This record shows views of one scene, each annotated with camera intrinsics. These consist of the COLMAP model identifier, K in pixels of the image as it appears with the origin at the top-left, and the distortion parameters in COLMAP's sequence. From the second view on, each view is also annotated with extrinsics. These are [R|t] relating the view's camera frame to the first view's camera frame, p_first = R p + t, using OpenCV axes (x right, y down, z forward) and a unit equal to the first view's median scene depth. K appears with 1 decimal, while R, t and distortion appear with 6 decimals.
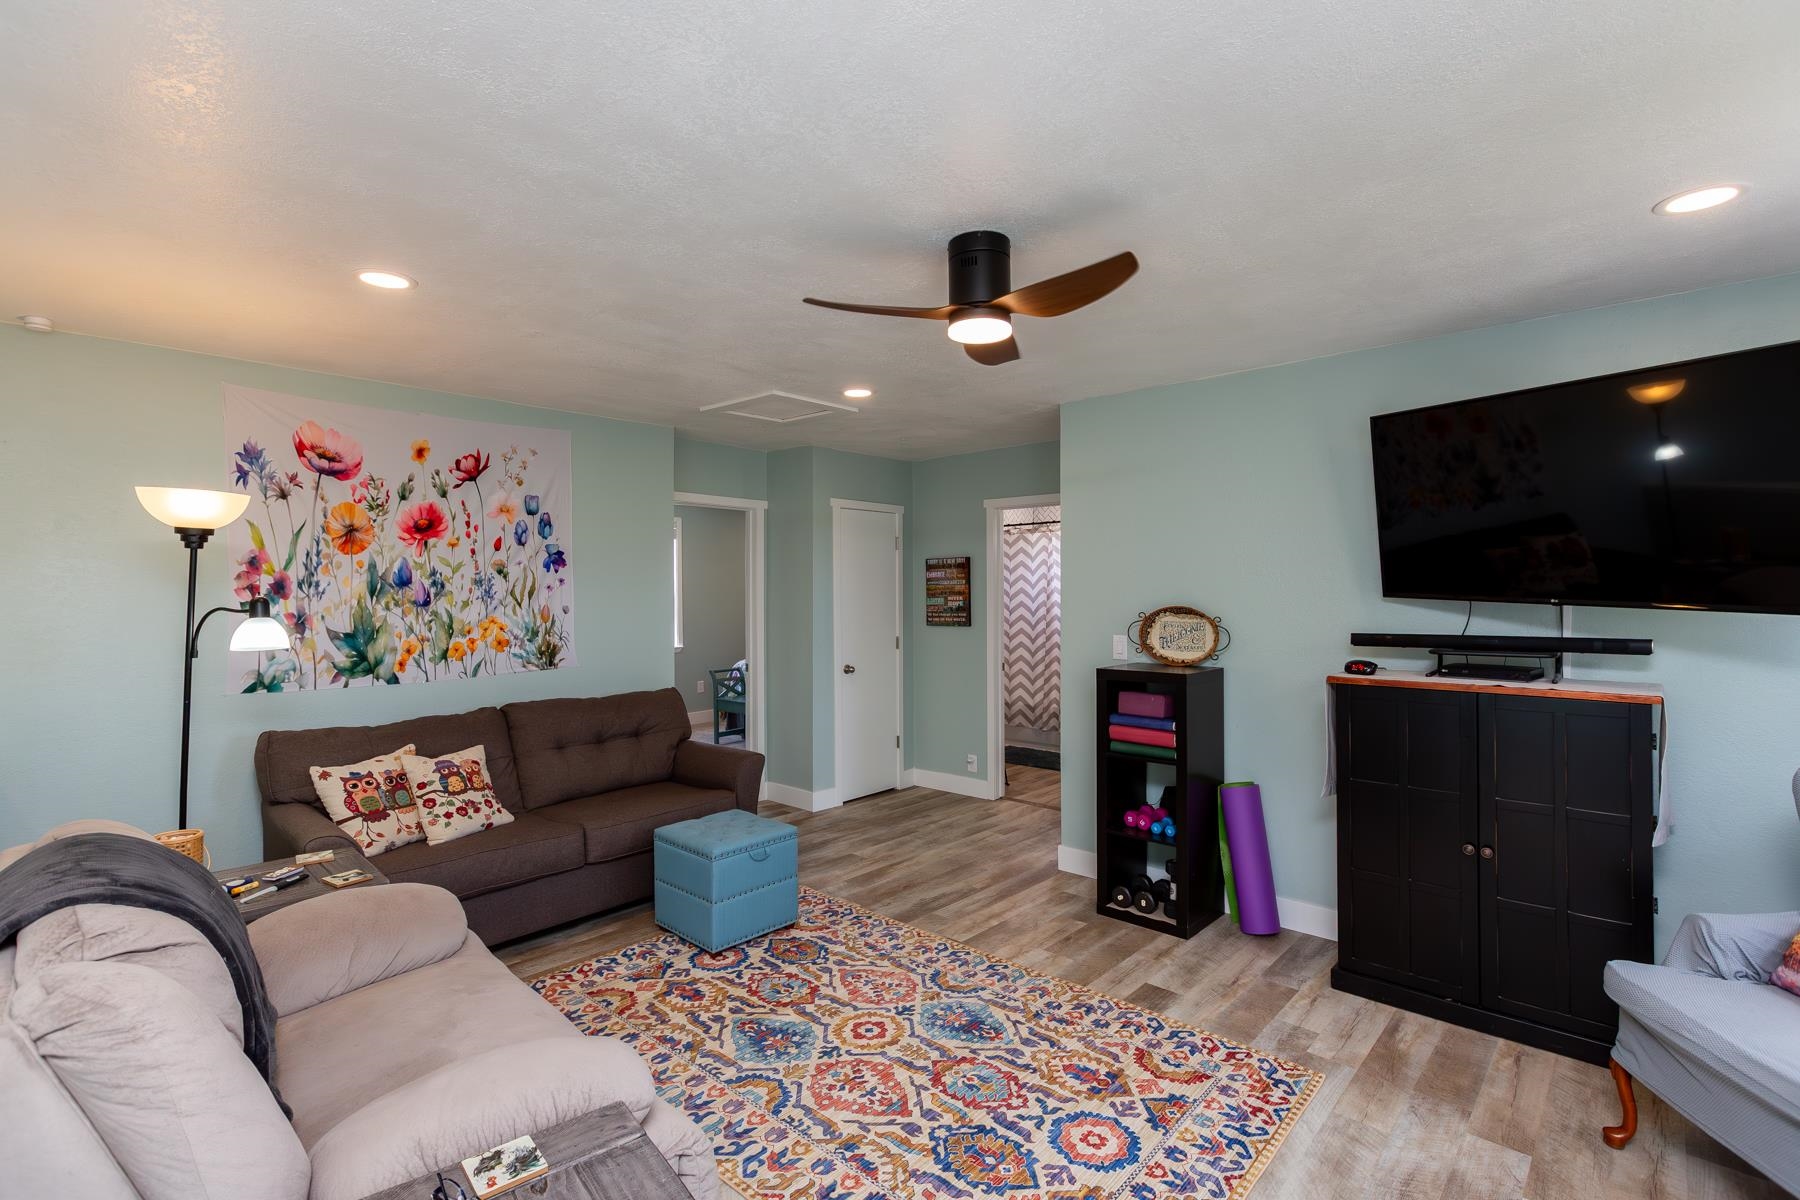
lens RADIAL K [[825.5, 0, 898.4], [0, 825.5, 589.6], [0, 0, 1]] dist [0.003078, -0.000175]
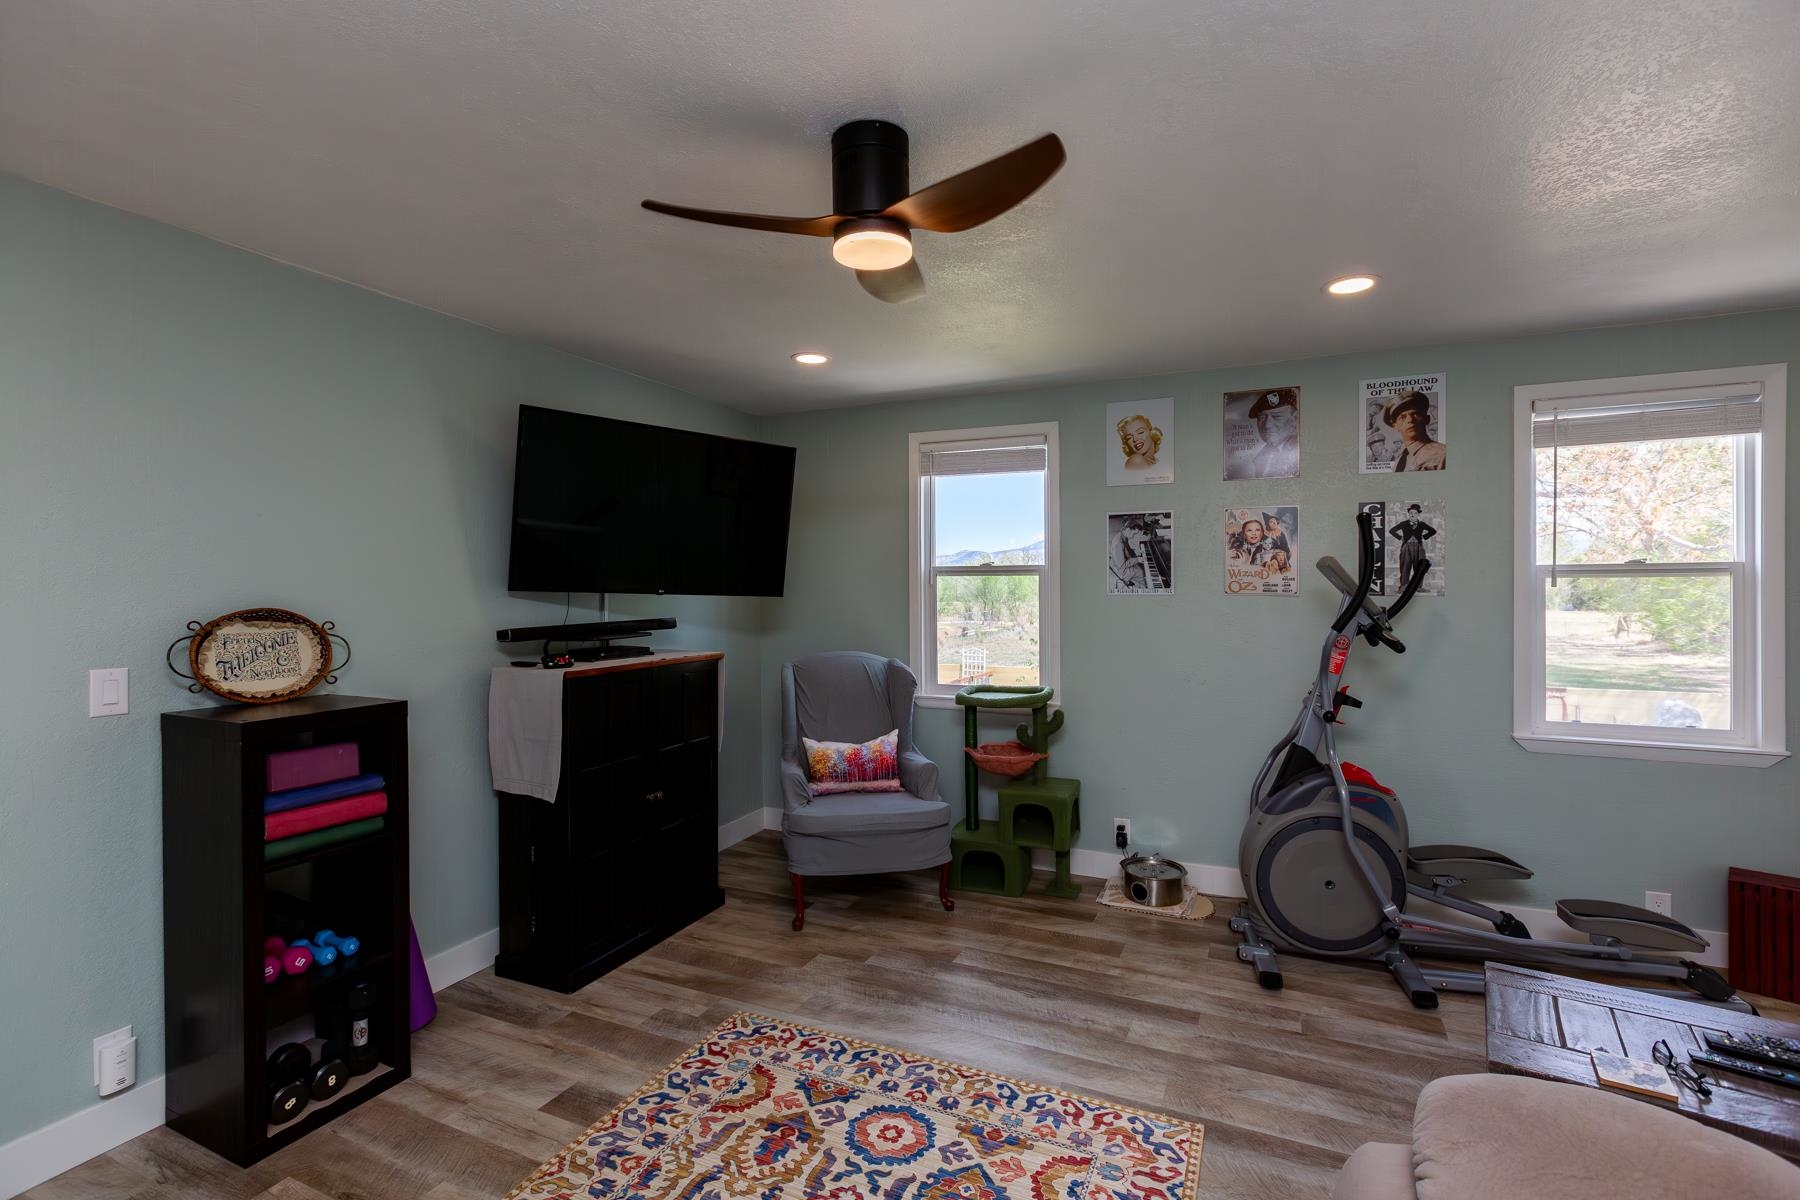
lens RADIAL K [[825.5, 0, 898.4], [0, 825.5, 589.6], [0, 0, 1]] dist [0.003078, -0.000175]
pose [[-0.289292, -0.004881, 0.957229, -0.579376], [0.009015, 0.999929, 0.007823, 0.007915], [-0.957199, 0.010892, -0.289227, 1.041384]]
